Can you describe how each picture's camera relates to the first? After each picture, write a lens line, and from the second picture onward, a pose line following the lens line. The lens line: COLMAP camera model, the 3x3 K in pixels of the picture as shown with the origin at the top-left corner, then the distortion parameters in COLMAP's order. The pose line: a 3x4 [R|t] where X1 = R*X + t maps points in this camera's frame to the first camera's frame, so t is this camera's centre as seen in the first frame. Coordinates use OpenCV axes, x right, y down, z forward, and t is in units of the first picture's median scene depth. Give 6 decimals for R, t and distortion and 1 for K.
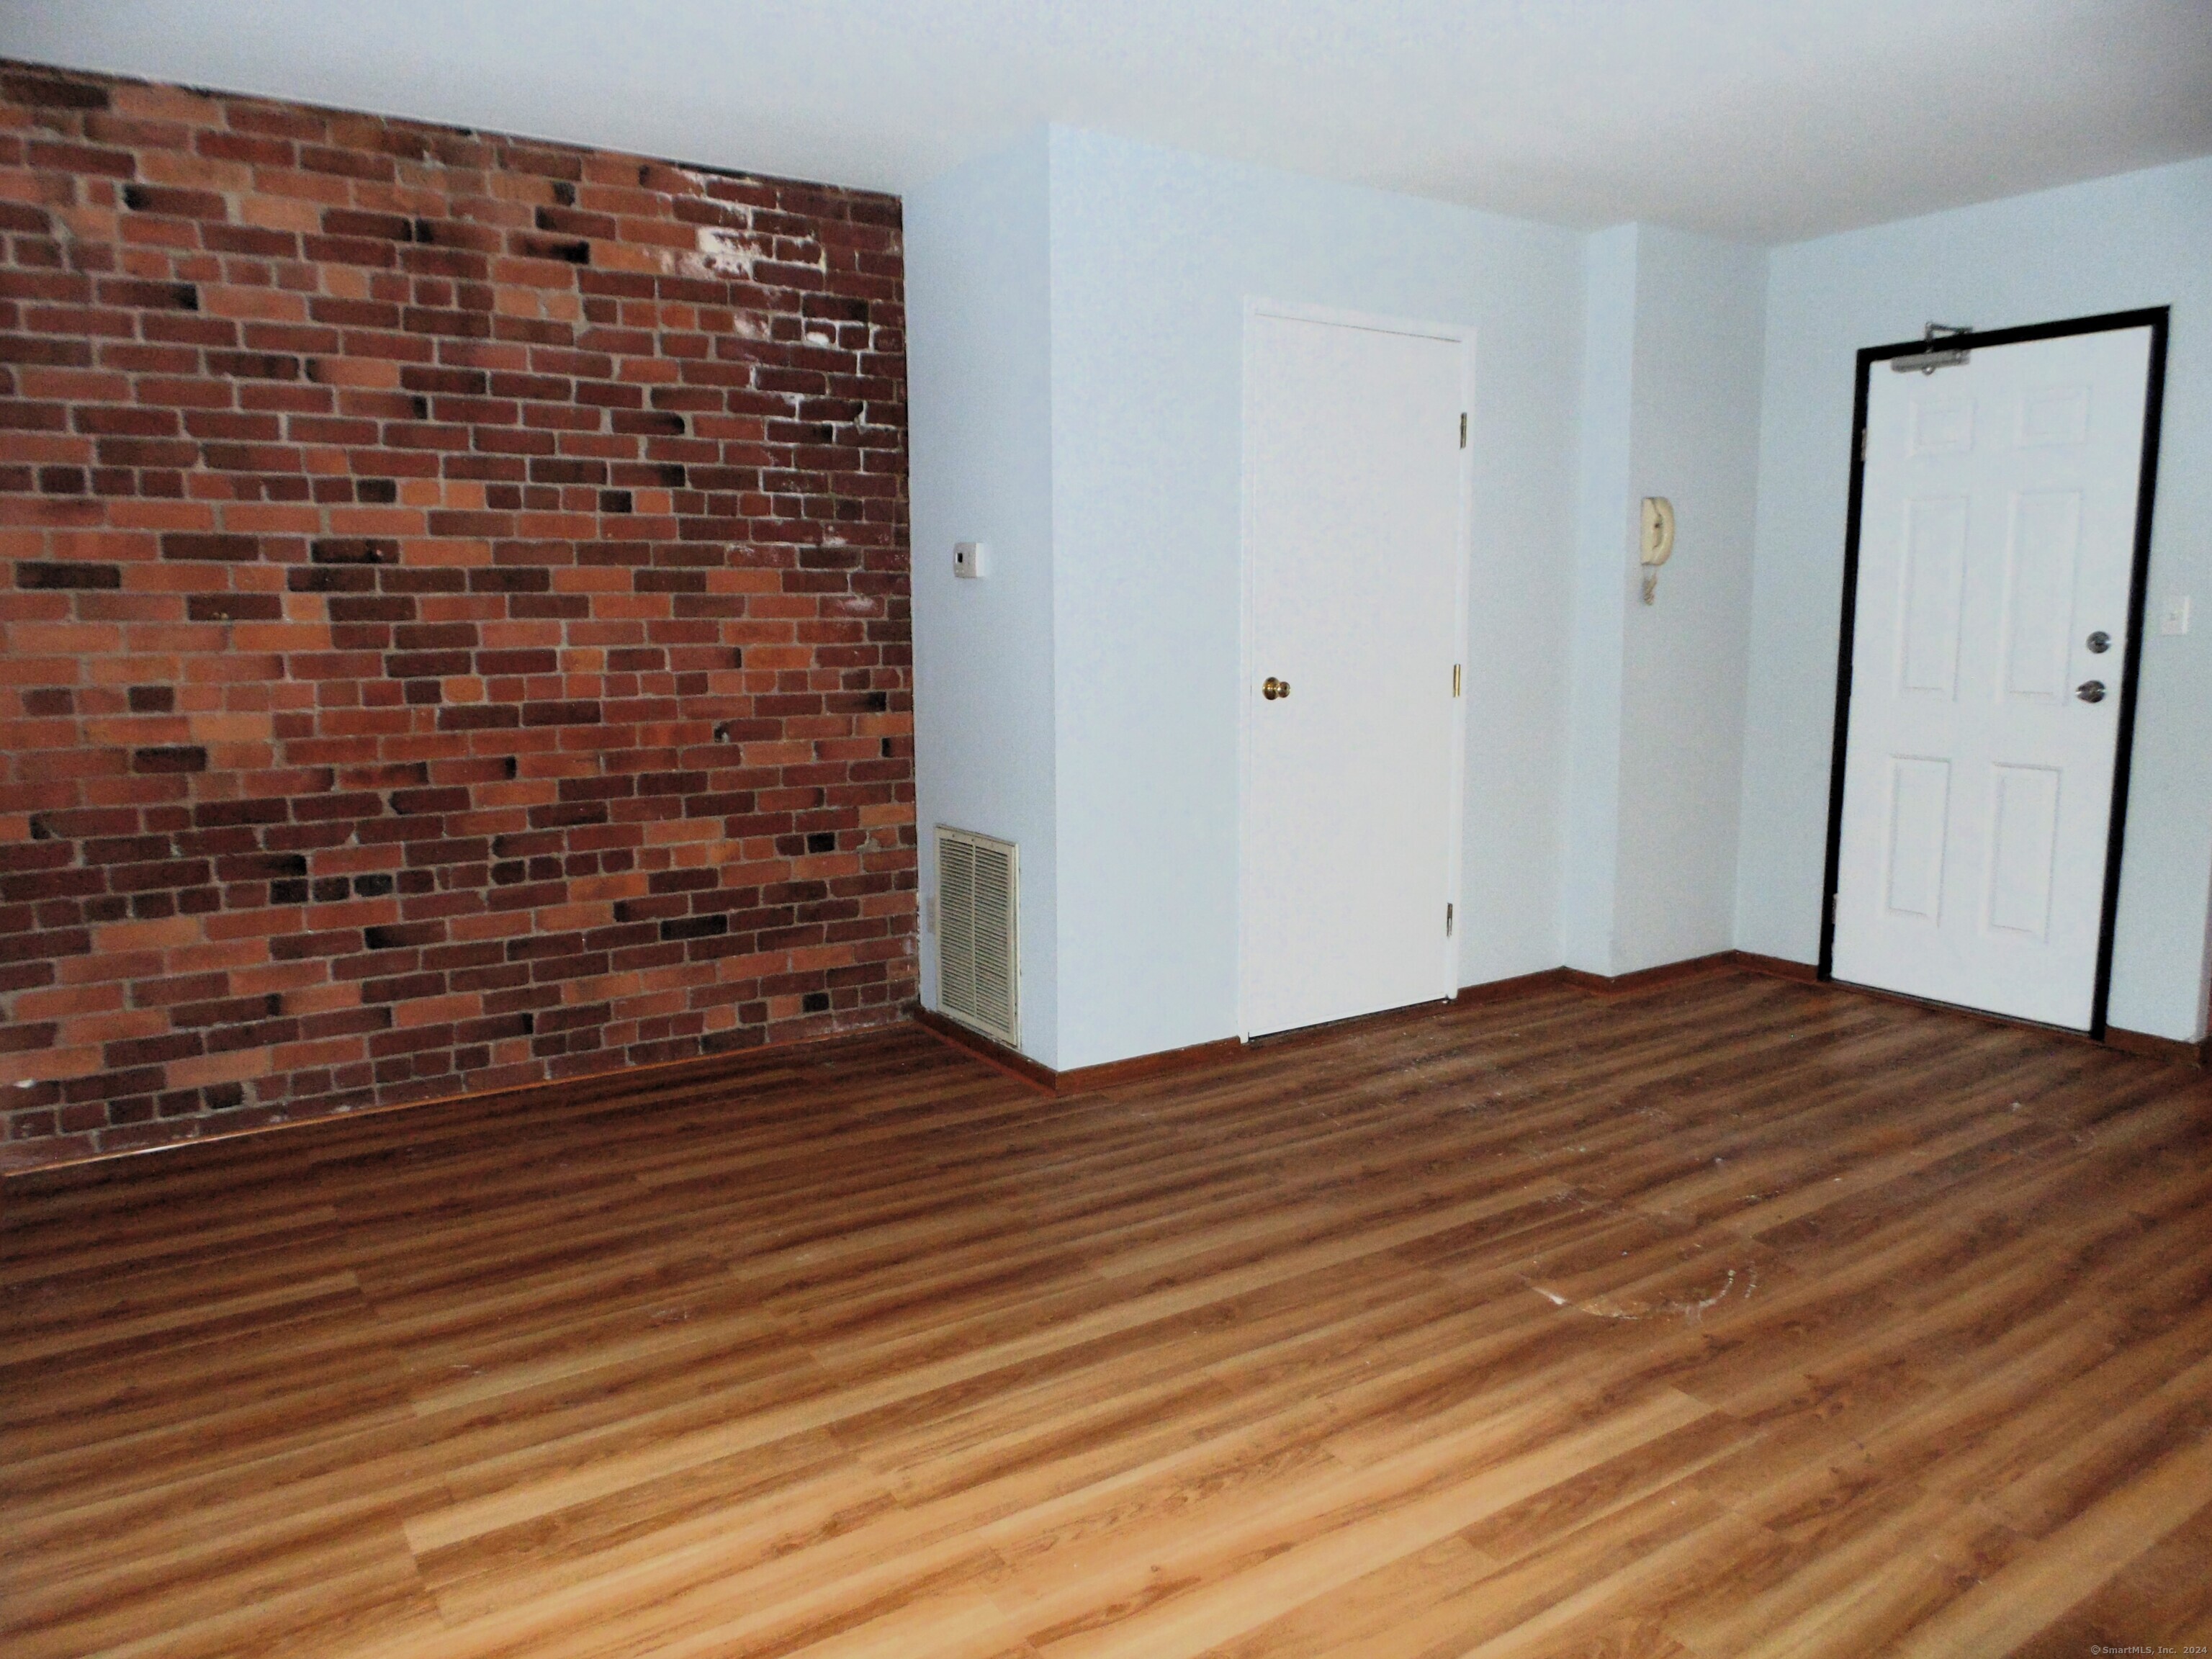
lens RADIAL K [[1506.4, 0, 1106.0], [0, 1506.4, 829.5], [0, 0, 1]] dist [0.000491, -0.002851]
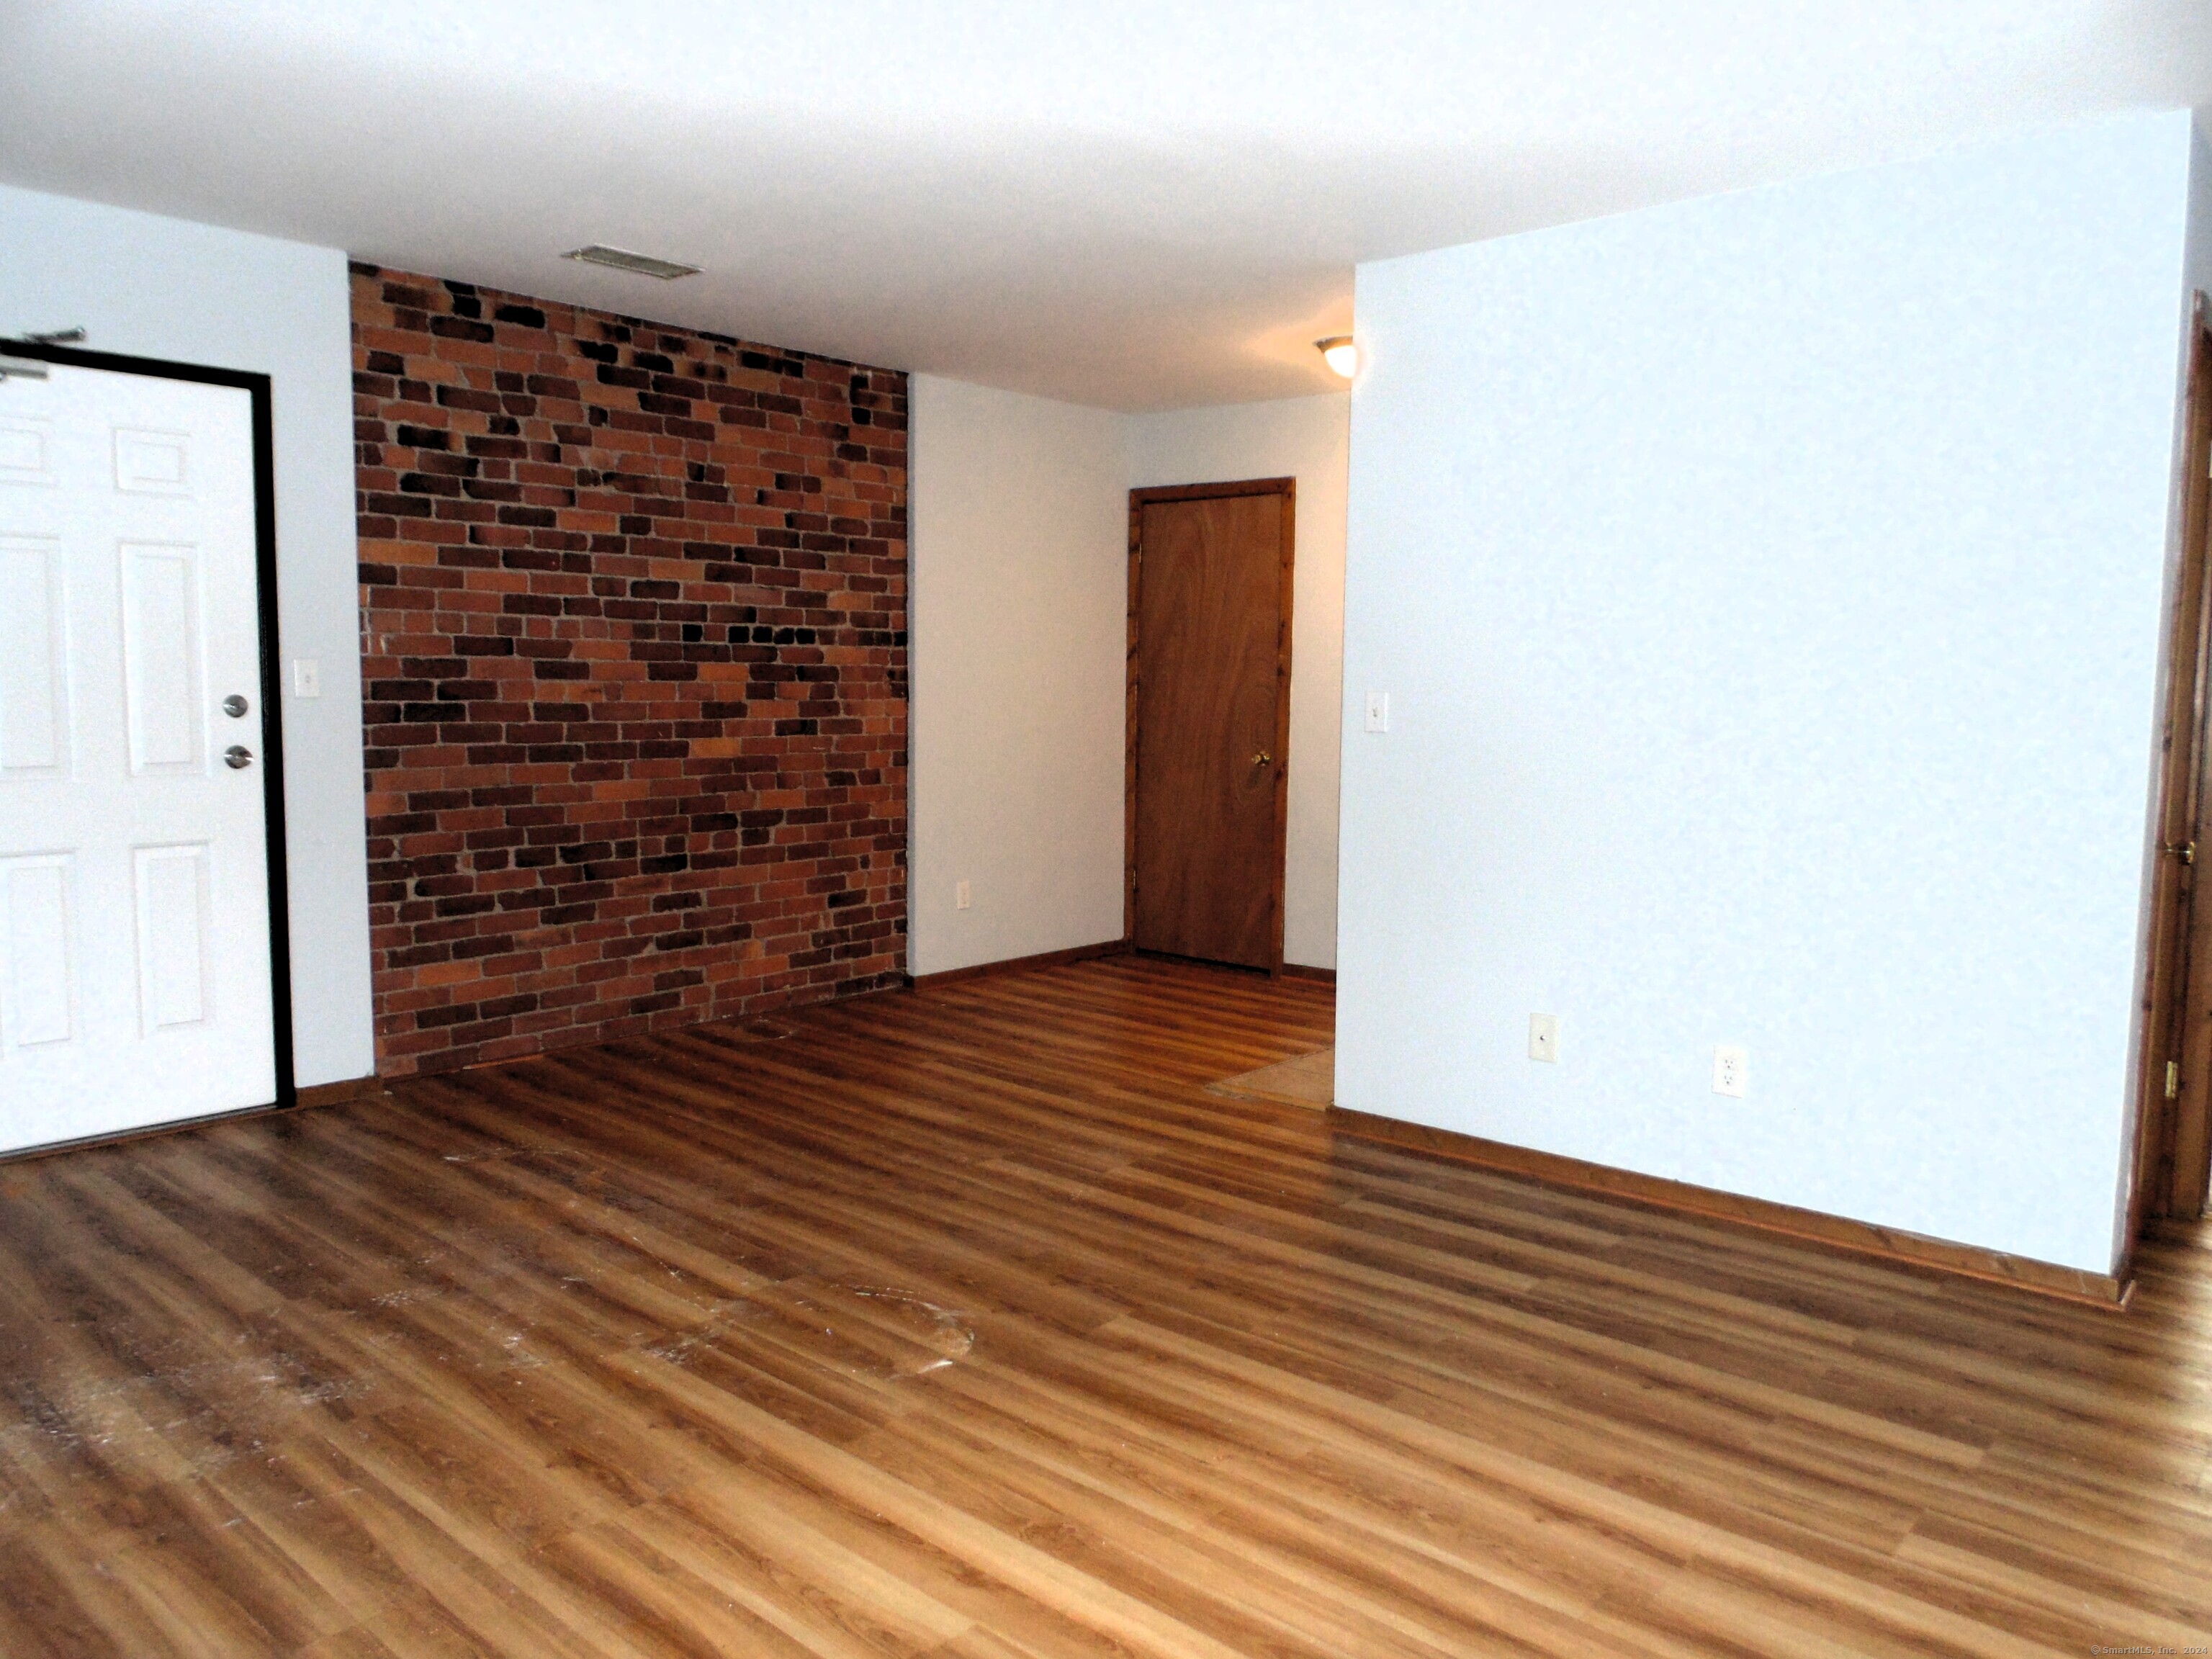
lens RADIAL K [[1591.8, 0, 1106.0], [0, 1591.8, 829.5], [0, 0, 1]] dist [0.001434, -0.000584]
pose [[-0.244989, -0.093066, 0.965049, -0.612147], [0.129003, 0.983402, 0.127585, -0.136005], [-0.960905, 0.155751, -0.228917, 0.921395]]
